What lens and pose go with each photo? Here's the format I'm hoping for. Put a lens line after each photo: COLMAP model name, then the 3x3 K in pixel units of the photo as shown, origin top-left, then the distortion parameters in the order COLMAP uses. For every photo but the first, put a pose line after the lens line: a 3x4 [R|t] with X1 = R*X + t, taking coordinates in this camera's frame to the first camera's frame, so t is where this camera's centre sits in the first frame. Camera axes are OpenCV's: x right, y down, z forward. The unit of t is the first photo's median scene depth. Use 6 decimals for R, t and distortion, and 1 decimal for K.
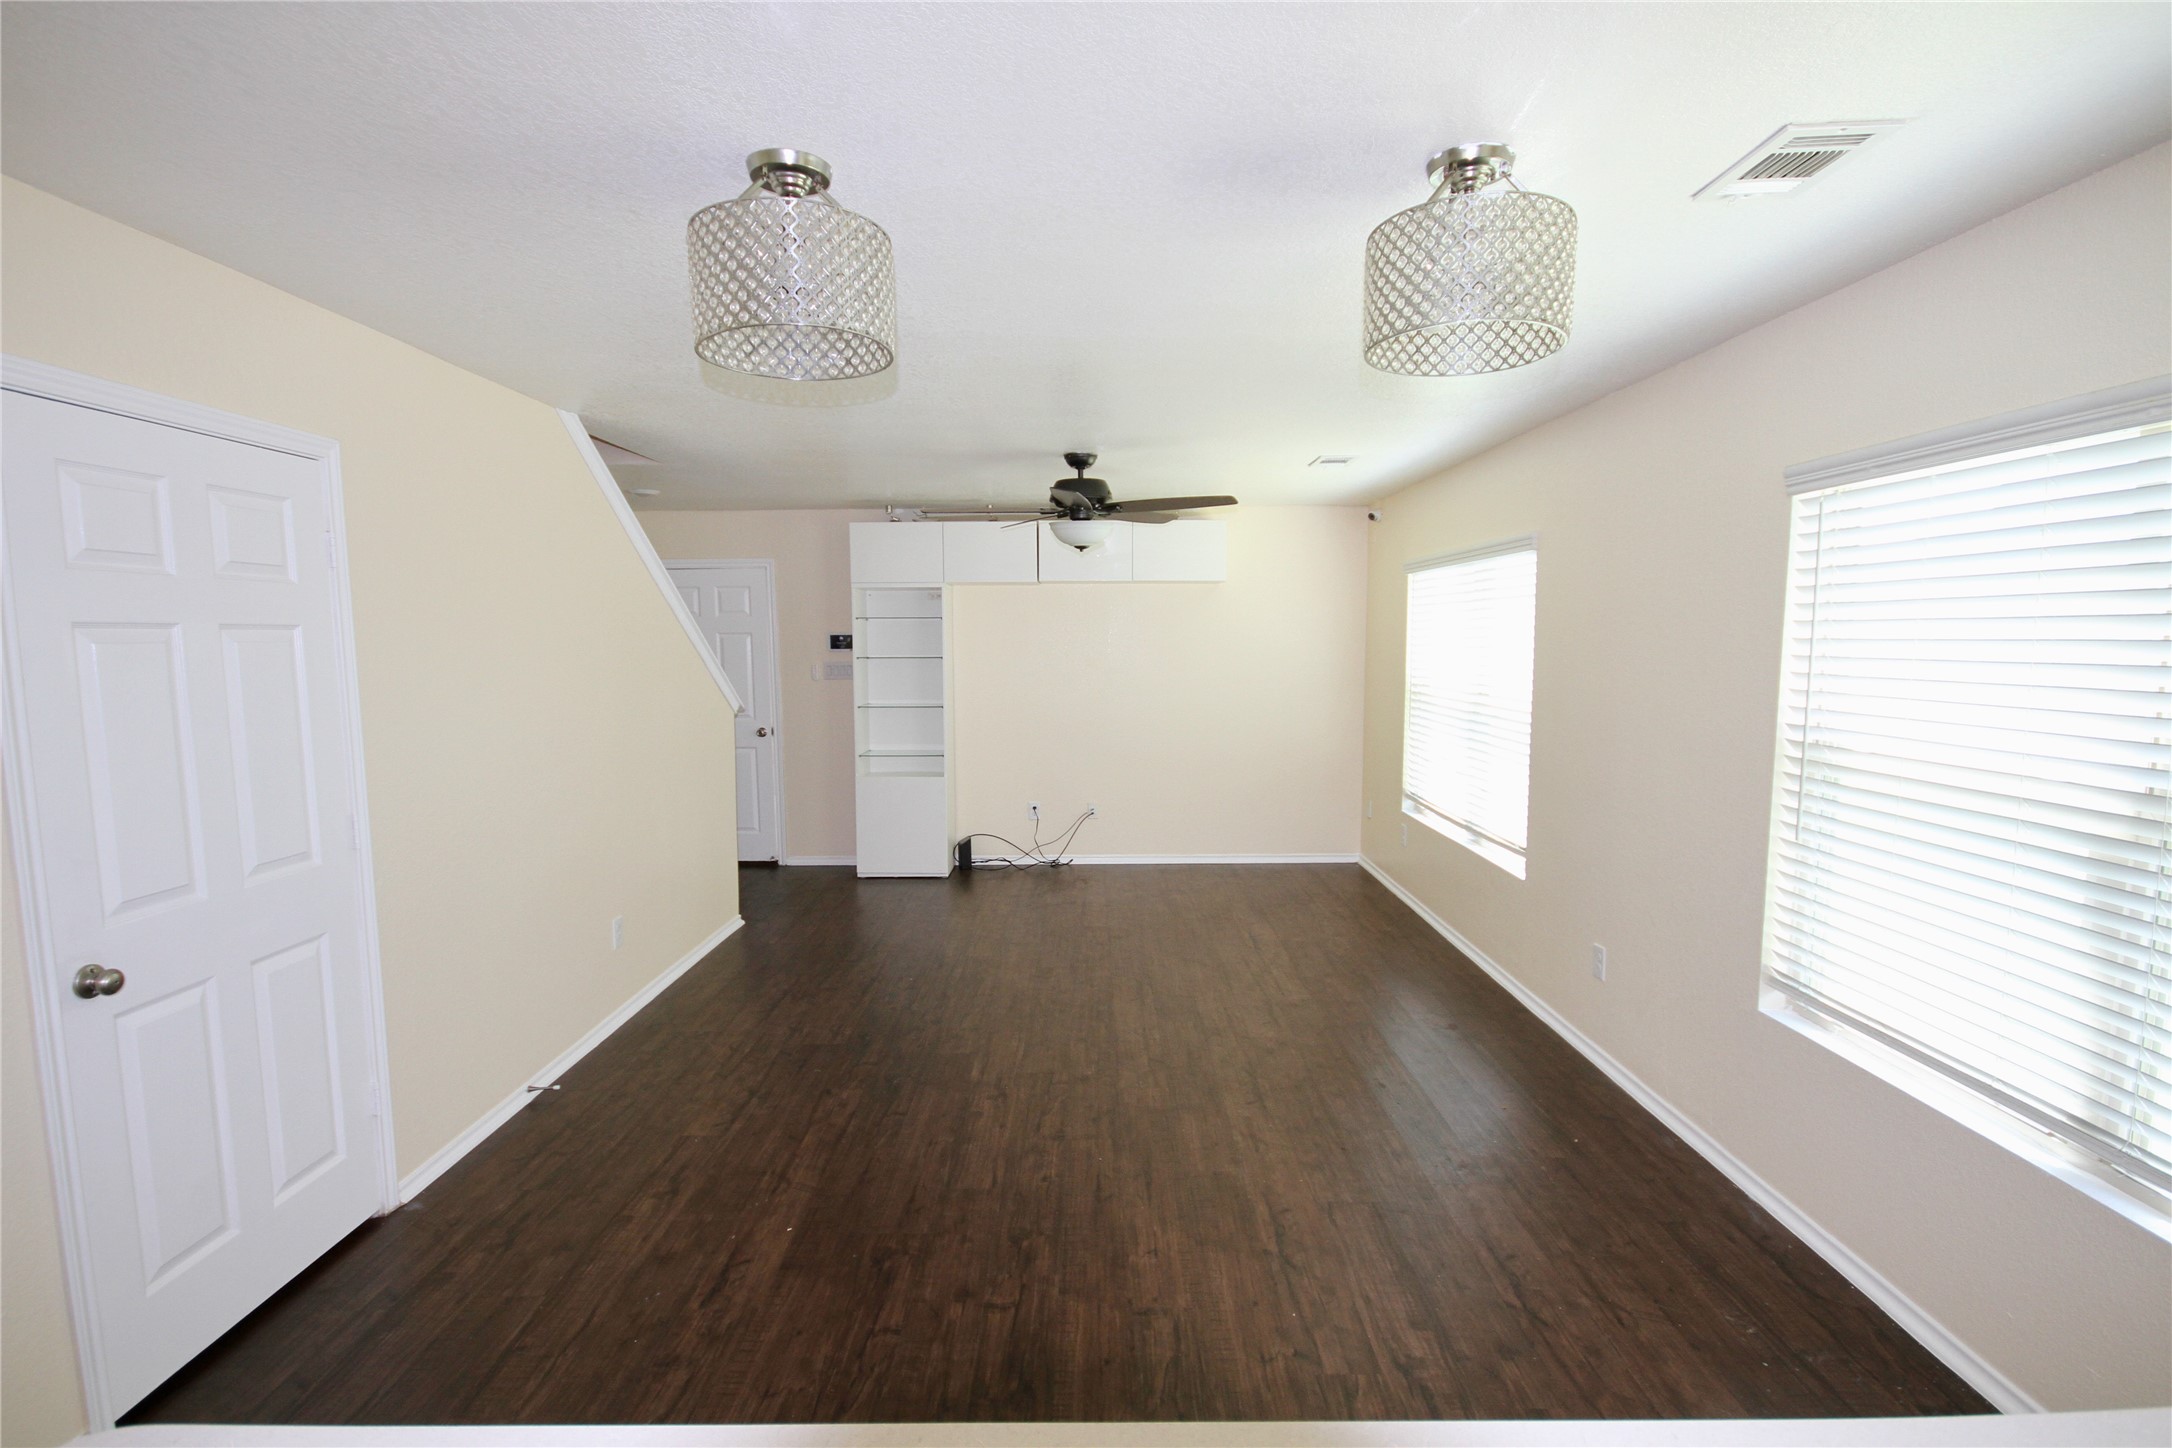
lens RADIAL K [[1048.6, 0, 1084.5], [0, 1048.6, 748.5], [0, 0, 1]] dist [0.001915, 0.000662]
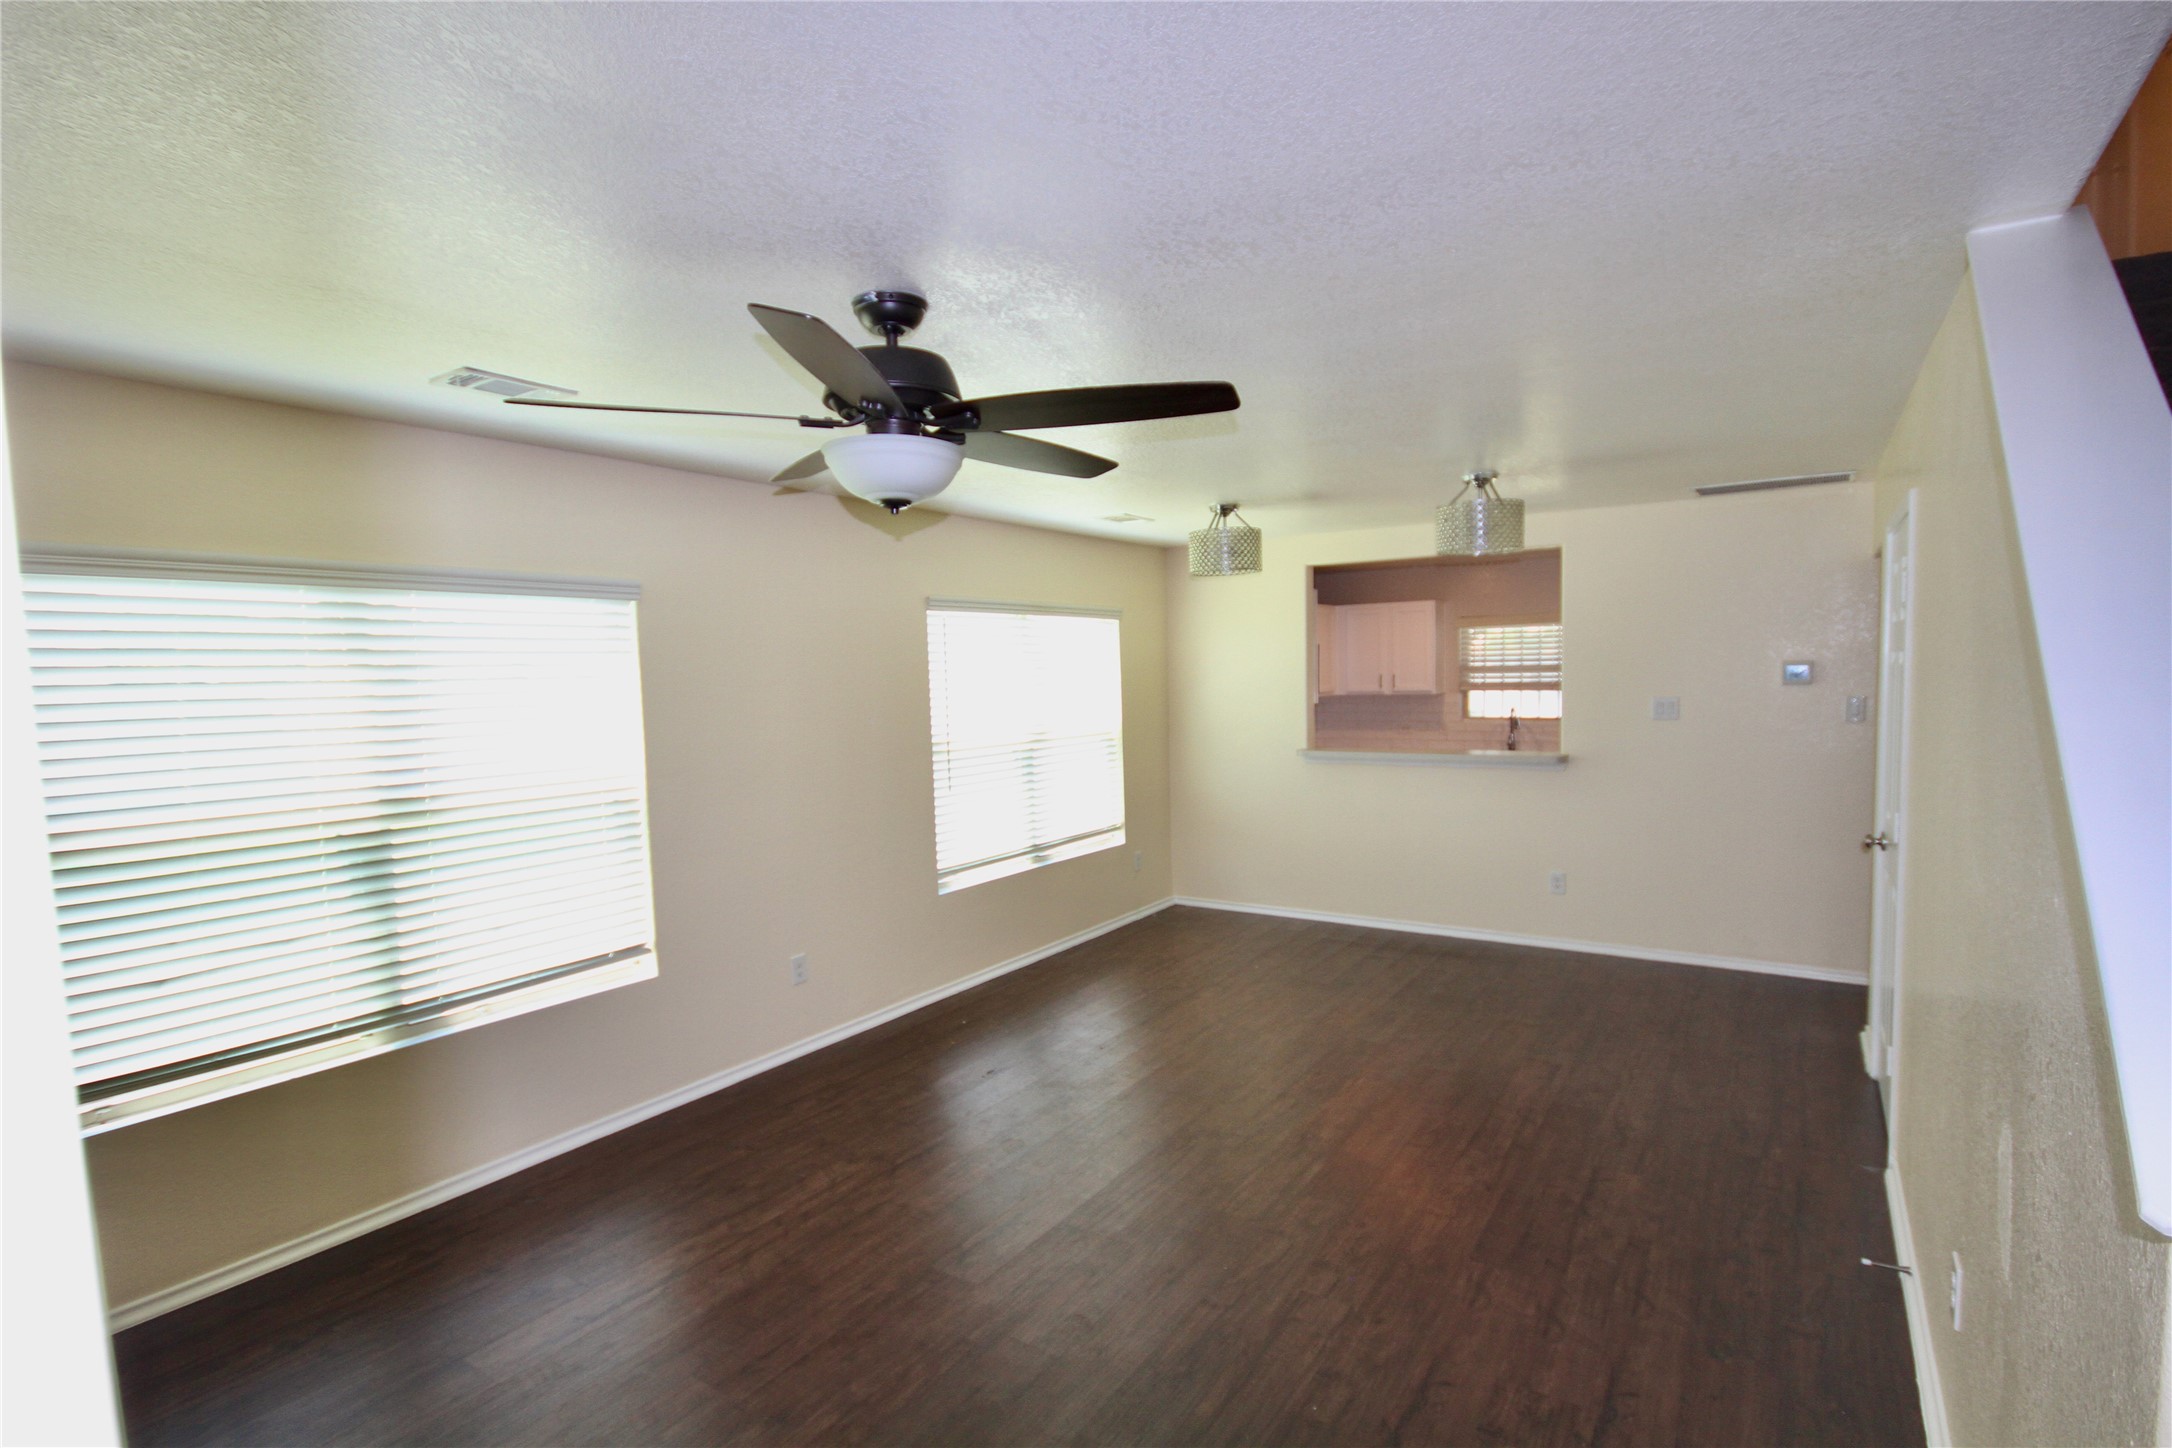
lens RADIAL K [[1048.6, 0, 1084.5], [0, 1048.6, 748.5], [0, 0, 1]] dist [0.001915, 0.000662]
pose [[-0.832396, -0.009969, 0.554091, -0.571508], [0.091967, 0.983490, 0.155853, -0.260971], [-0.546496, 0.180690, -0.817737, 2.354341]]
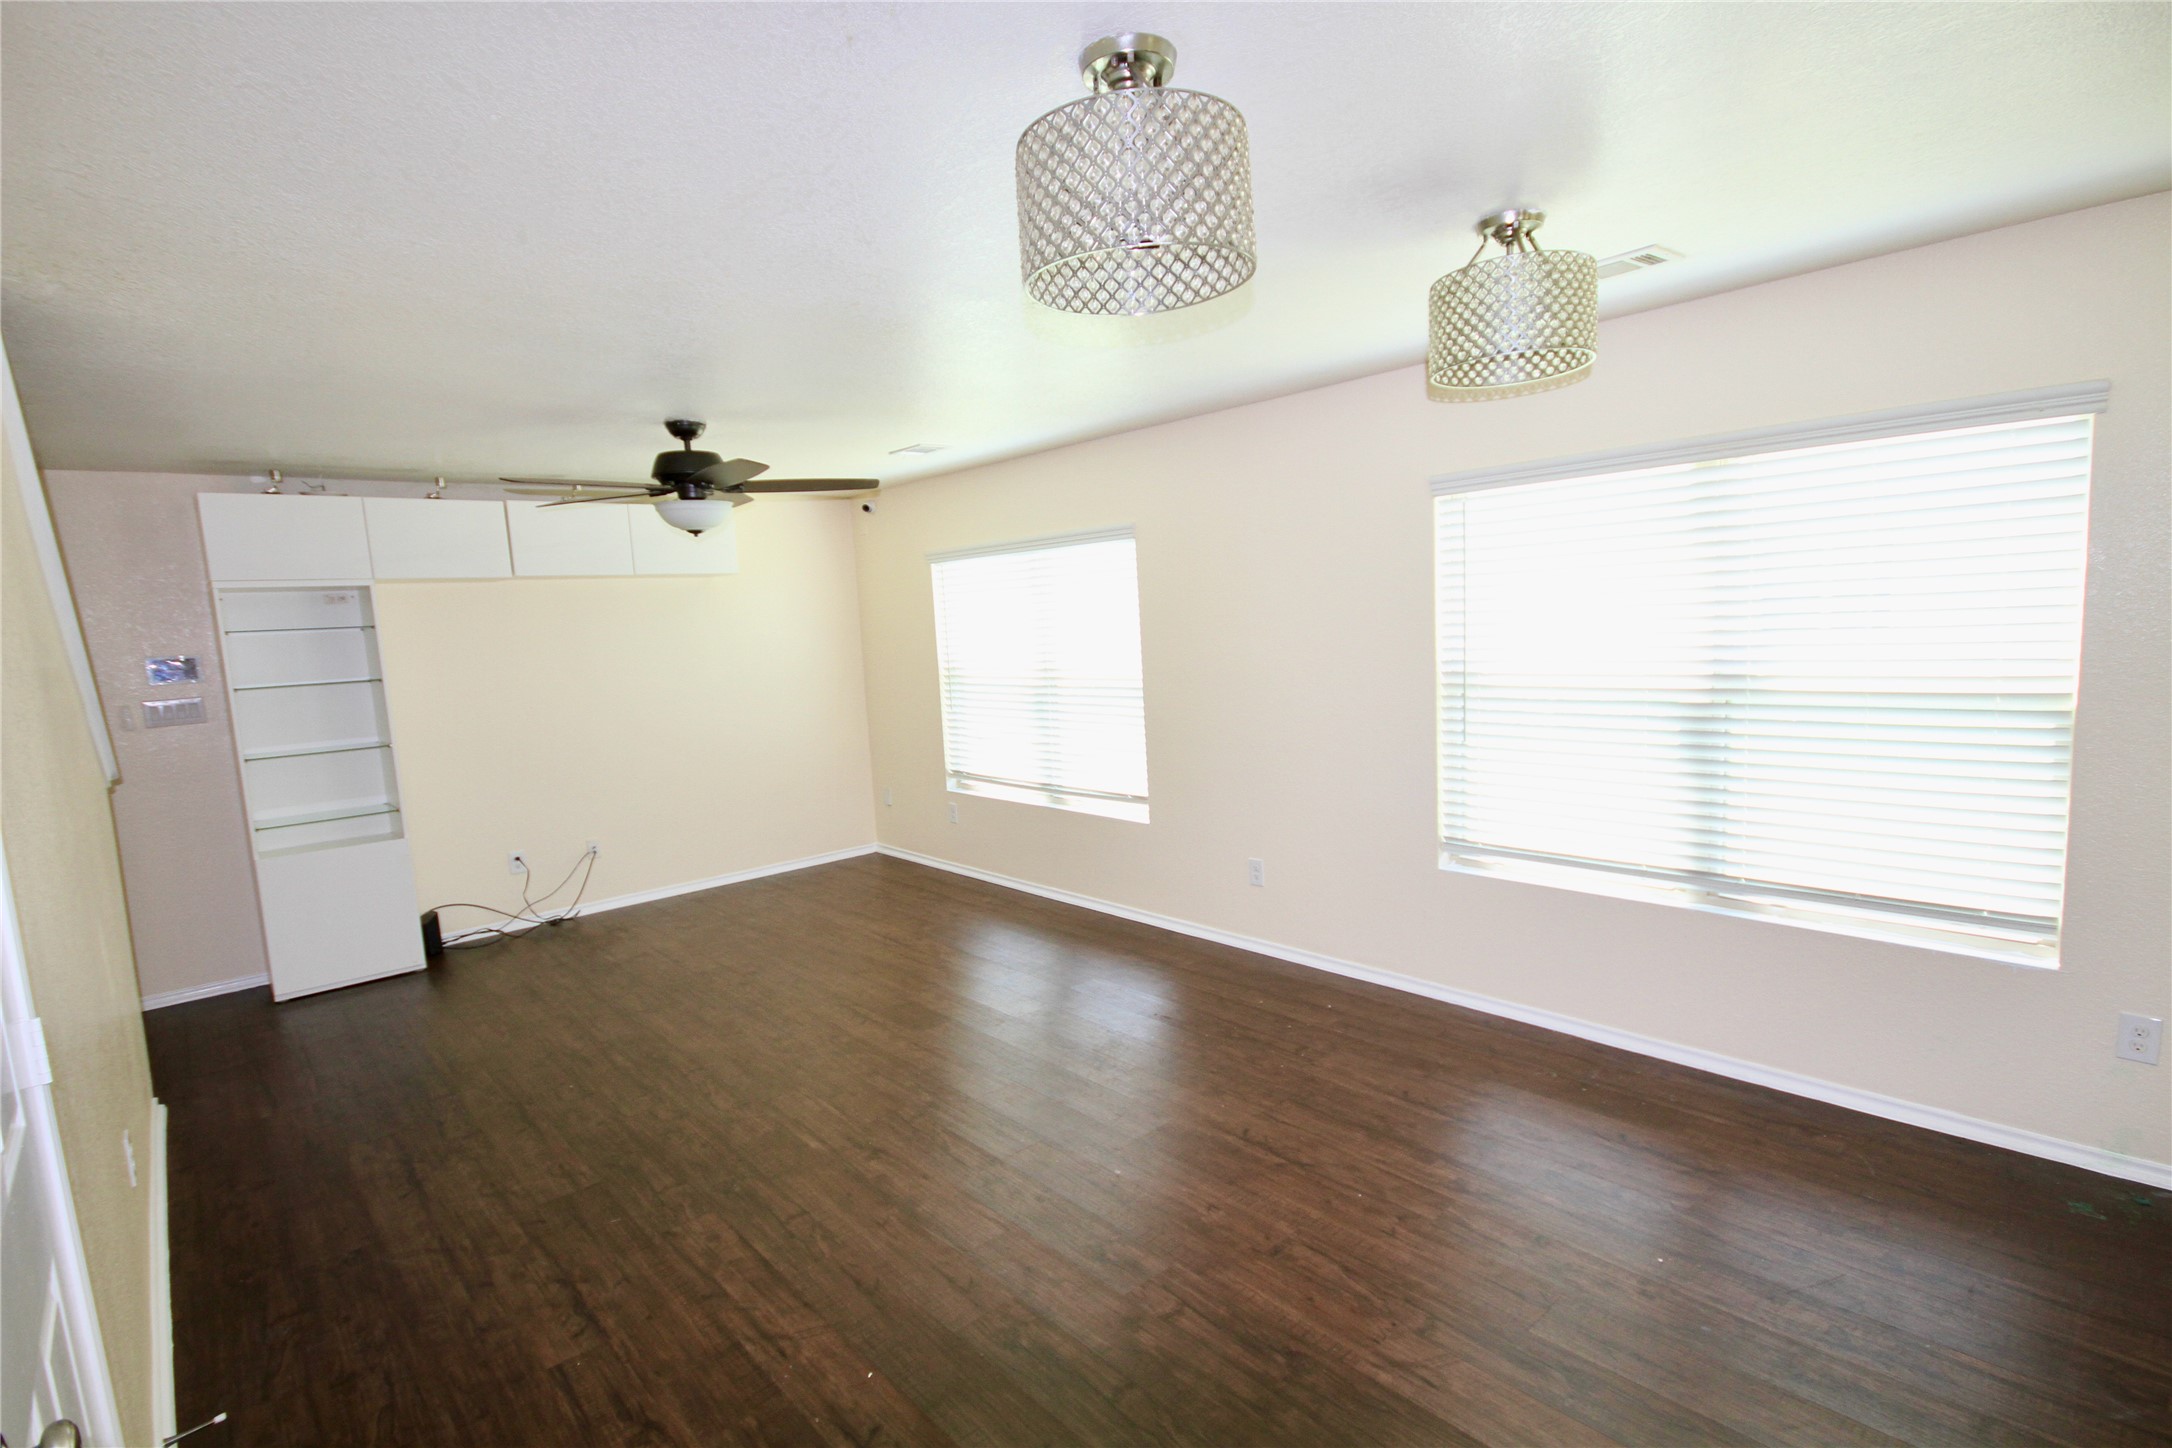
lens RADIAL K [[1048.6, 0, 1084.5], [0, 1048.6, 748.5], [0, 0, 1]] dist [0.001915, 0.000662]
pose [[0.742976, -0.119824, 0.658505, -0.615559], [0.120185, 0.991738, 0.044858, -0.027589], [-0.658439, 0.045814, 0.751238, 0.269426]]
